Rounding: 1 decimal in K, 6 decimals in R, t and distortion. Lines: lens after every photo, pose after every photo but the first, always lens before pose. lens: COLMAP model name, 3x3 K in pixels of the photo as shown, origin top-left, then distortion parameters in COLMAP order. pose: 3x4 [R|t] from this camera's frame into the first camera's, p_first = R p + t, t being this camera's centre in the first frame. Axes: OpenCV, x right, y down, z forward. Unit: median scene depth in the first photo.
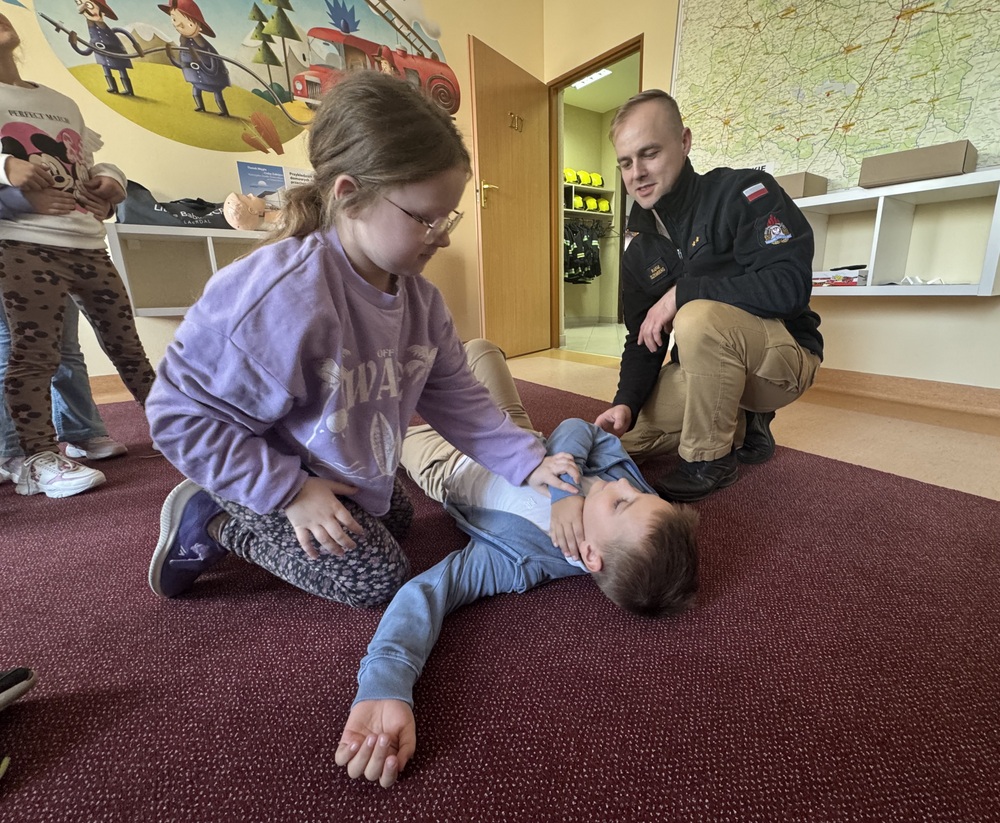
lens RADIAL K [[485.3, 0, 548.2], [0, 485.3, 409.8], [0, 0, 1]] dist [-0.003381, 0.000486]
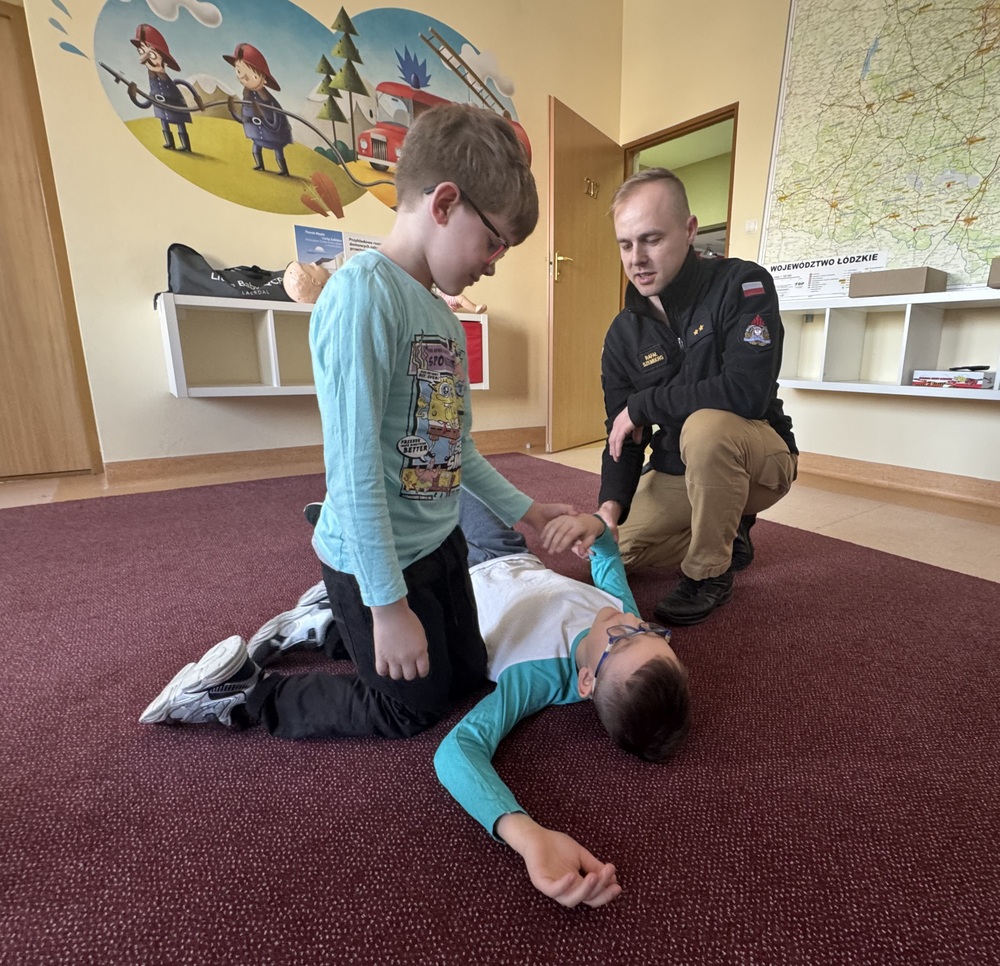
lens RADIAL K [[569.9, 0, 583.9], [0, 569.9, 478.9], [0, 0, 1]] dist [-0.000454, -0.001308]
pose [[0.999251, 0.024881, 0.029645, -0.132128], [-0.023929, 0.999200, -0.032037, -0.021685], [-0.030418, 0.031304, 0.999047, -0.062032]]
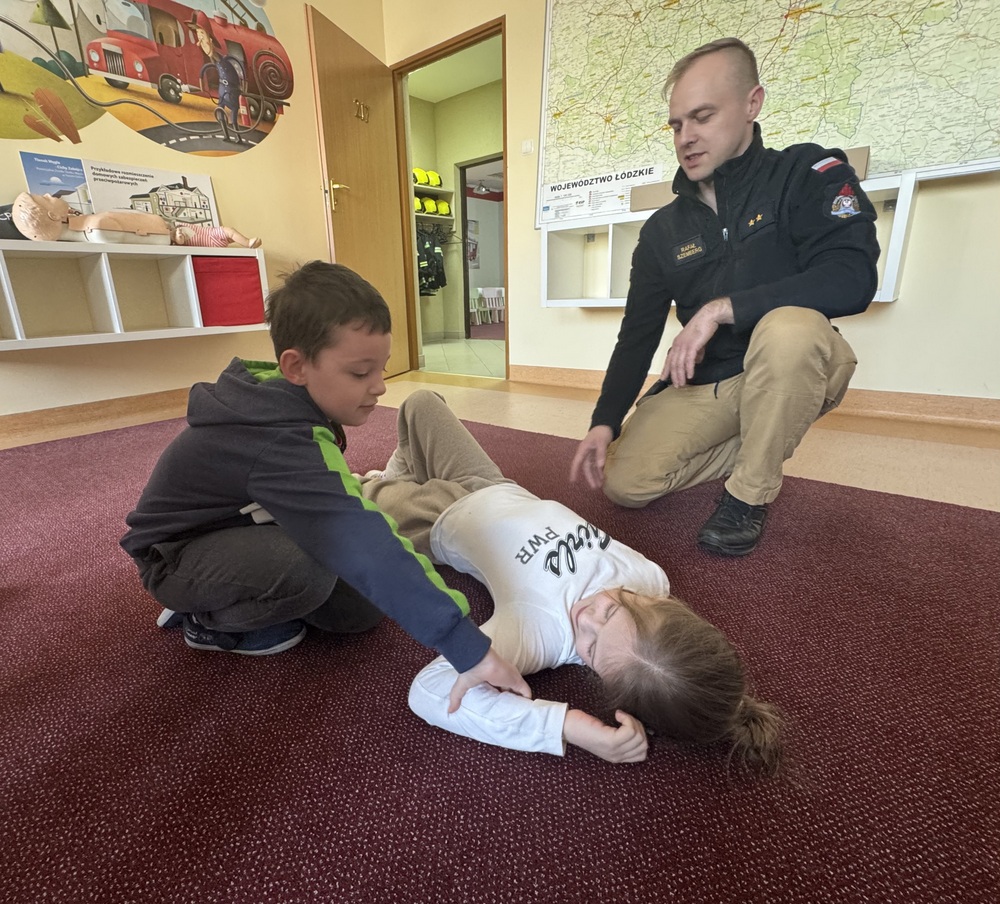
lens RADIAL K [[531.9, 0, 458.5], [0, 531.9, 450.2], [0, 0, 1]] dist [-0.001496, -0.000824]
pose [[0.982994, -0.073774, 0.168167, -0.134346], [0.068399, 0.996951, 0.037543, -0.017969], [-0.170424, -0.025402, 0.985043, 0.027373]]
